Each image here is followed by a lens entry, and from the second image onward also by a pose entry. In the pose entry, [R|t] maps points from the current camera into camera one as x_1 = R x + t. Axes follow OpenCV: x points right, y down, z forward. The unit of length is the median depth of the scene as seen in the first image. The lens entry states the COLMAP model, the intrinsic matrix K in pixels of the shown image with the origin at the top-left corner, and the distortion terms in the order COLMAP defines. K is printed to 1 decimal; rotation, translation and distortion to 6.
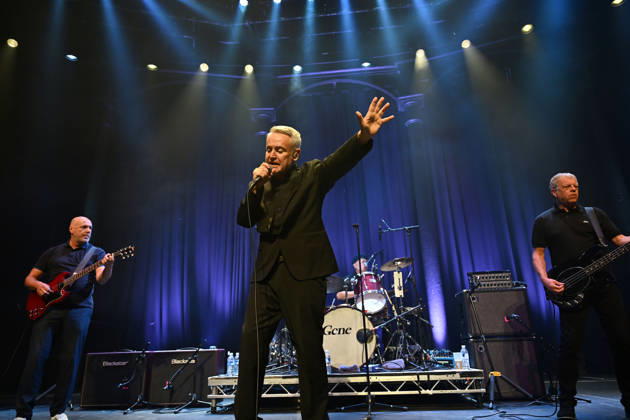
lens RADIAL K [[433.9, 0, 314.2], [0, 433.9, 205.7], [0, 0, 1]] dist [0.000024, 0.000062]
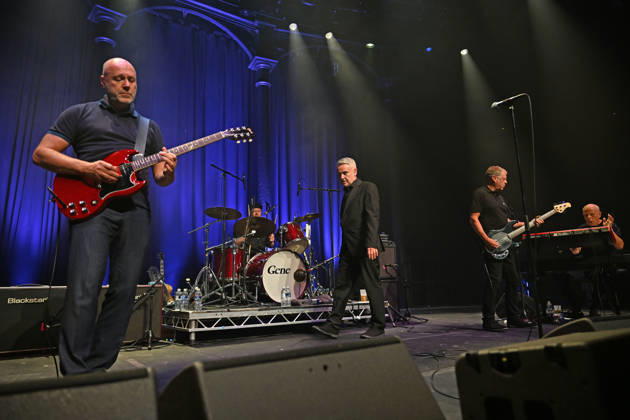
lens RADIAL K [[433.9, 0, 314.2], [0, 433.9, 205.7], [0, 0, 1]] dist [0.000024, 0.000062]
pose [[0.760913, 0.132067, 0.635272, -0.588232], [-0.205370, 0.977751, 0.042722, 0.053566], [-0.615496, -0.162973, 0.771106, 0.095595]]
